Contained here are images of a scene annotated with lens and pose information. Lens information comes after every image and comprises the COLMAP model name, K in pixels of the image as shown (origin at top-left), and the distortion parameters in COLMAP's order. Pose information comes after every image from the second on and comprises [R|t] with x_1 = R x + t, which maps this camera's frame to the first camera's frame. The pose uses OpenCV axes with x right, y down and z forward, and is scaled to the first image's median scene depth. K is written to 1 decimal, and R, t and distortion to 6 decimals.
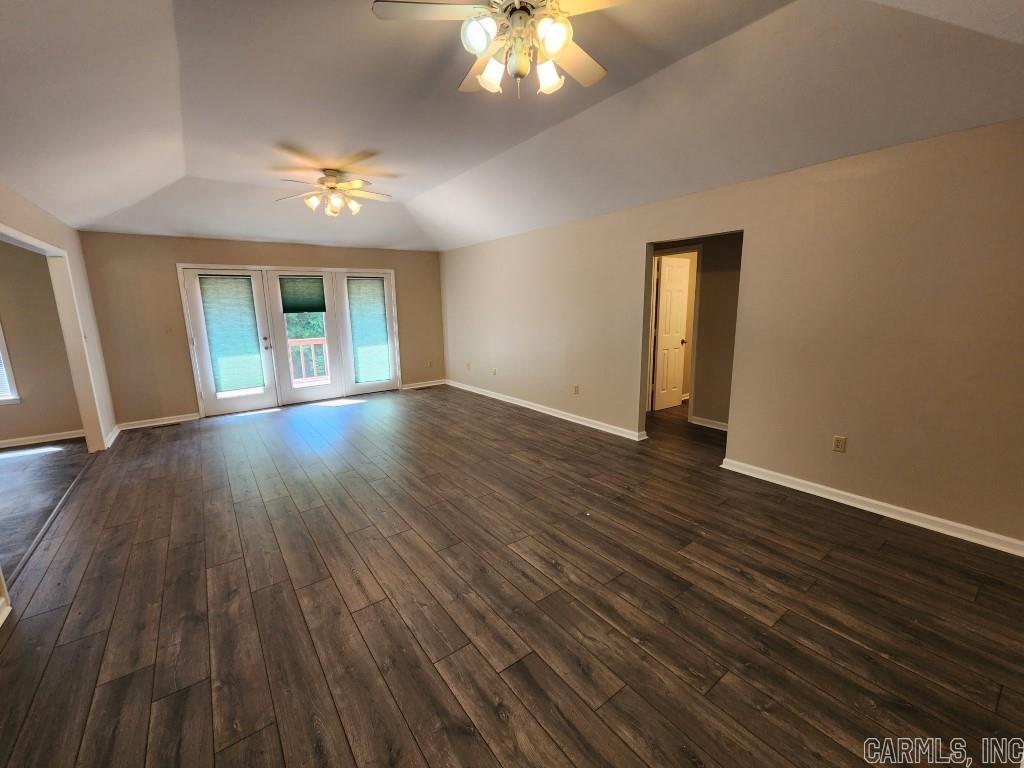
lens RADIAL K [[421.5, 0, 508.4], [0, 421.5, 384.2], [0, 0, 1]] dist [0.005674, -0.003735]
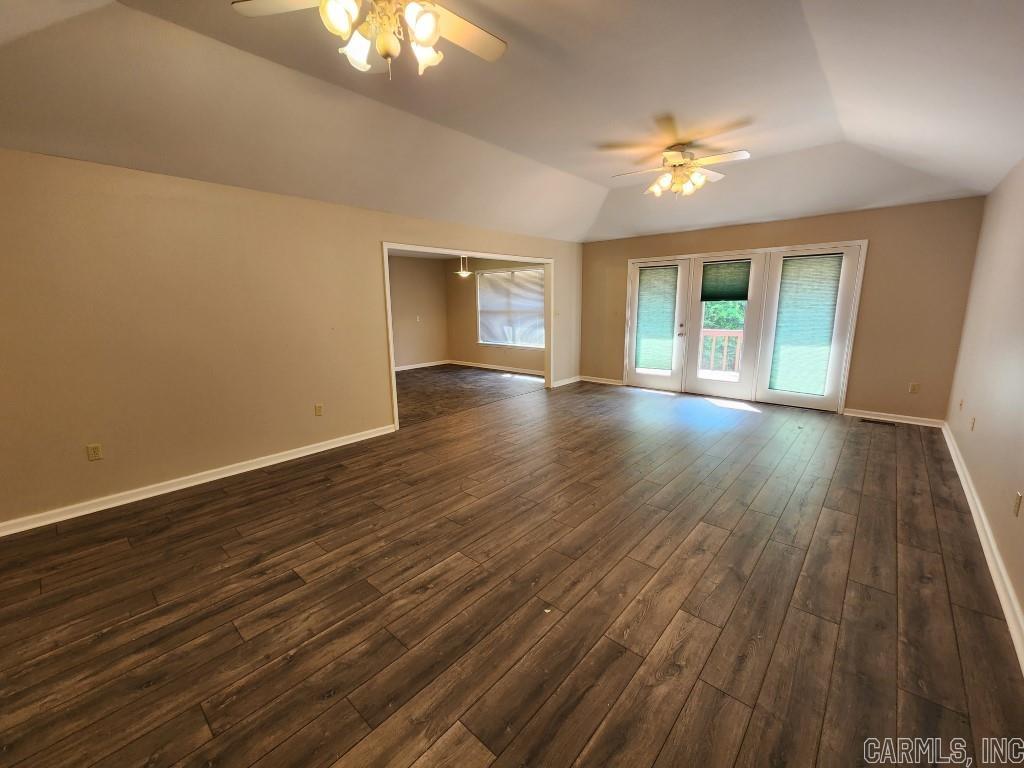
lens RADIAL K [[421.5, 0, 498.9], [0, 421.5, 385.3], [0, 0, 1]] dist [0.005674, -0.003735]
pose [[0.191293, 0.208930, -0.959039, 0.634518], [-0.176384, 0.968494, 0.175808, -0.120732], [0.965555, 0.135528, 0.222118, 0.624248]]
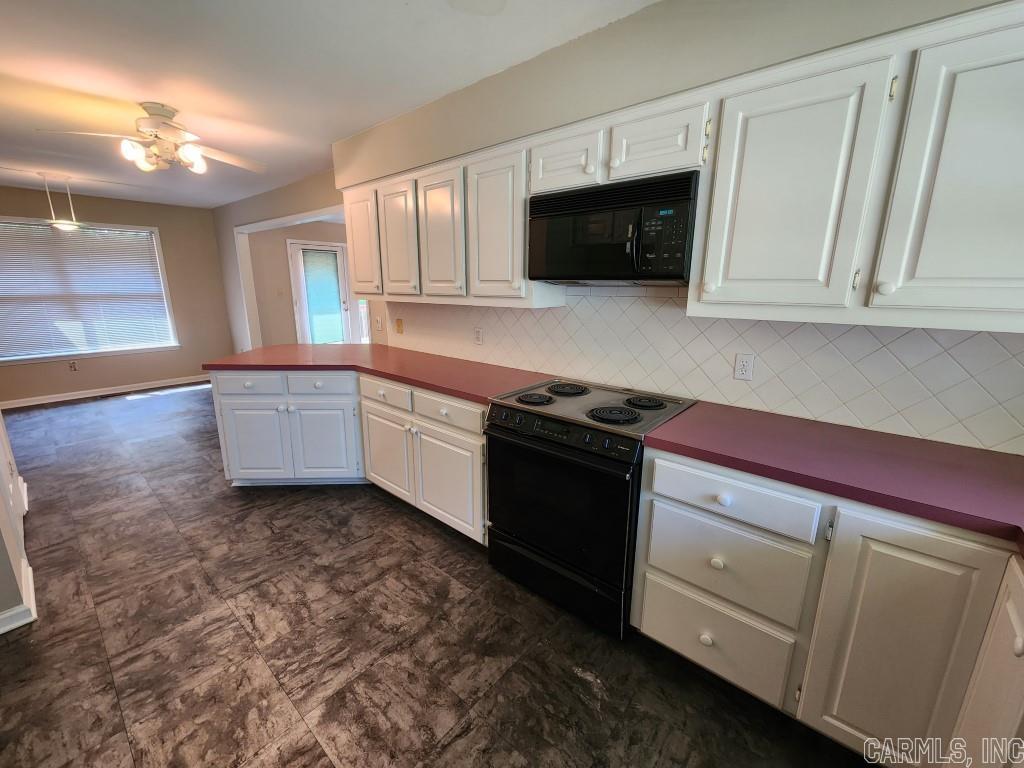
lens RADIAL K [[421.5, 0, 509.6], [0, 421.5, 384.8], [0, 0, 1]] dist [0.005674, -0.003735]
pose [[0.974986, -0.020598, 0.221309, -0.662352], [0.007598, 0.998203, 0.059432, 0.114173], [-0.222136, -0.056264, 0.973391, -0.591019]]
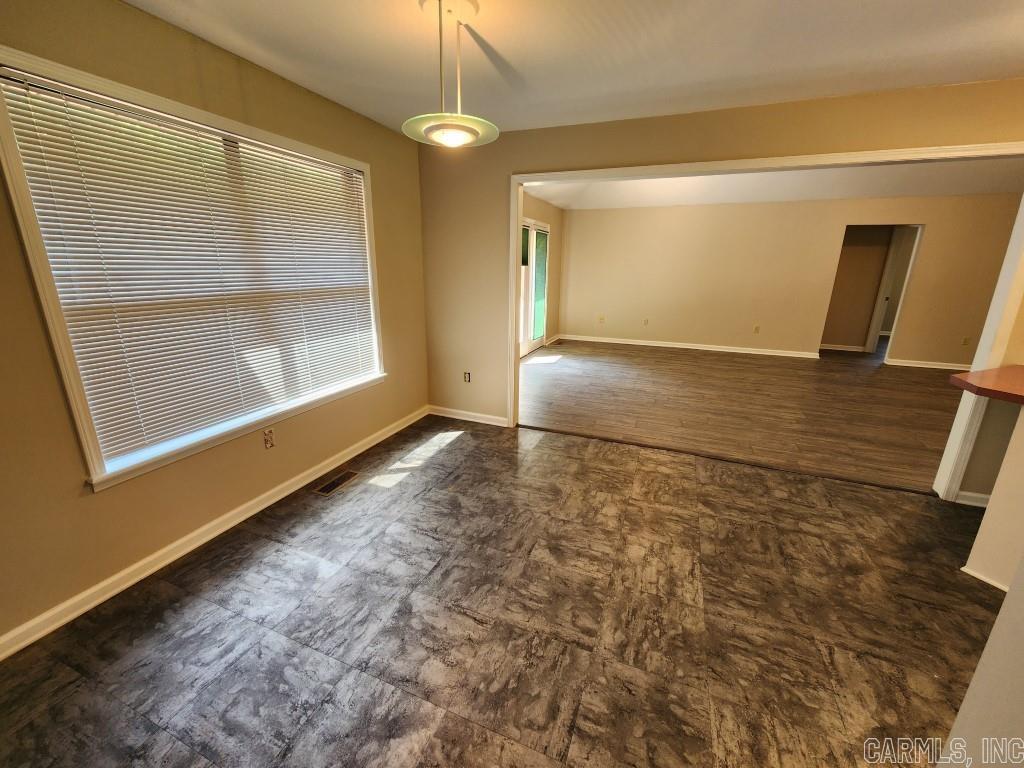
lens RADIAL K [[421.5, 0, 507.8], [0, 421.5, 377.4], [0, 0, 1]] dist [0.005674, -0.003735]
pose [[0.849980, -0.109119, 0.515390, -1.839566], [0.073198, 0.993286, 0.089582, -0.016882], [-0.521705, -0.038418, 0.852261, 0.378738]]
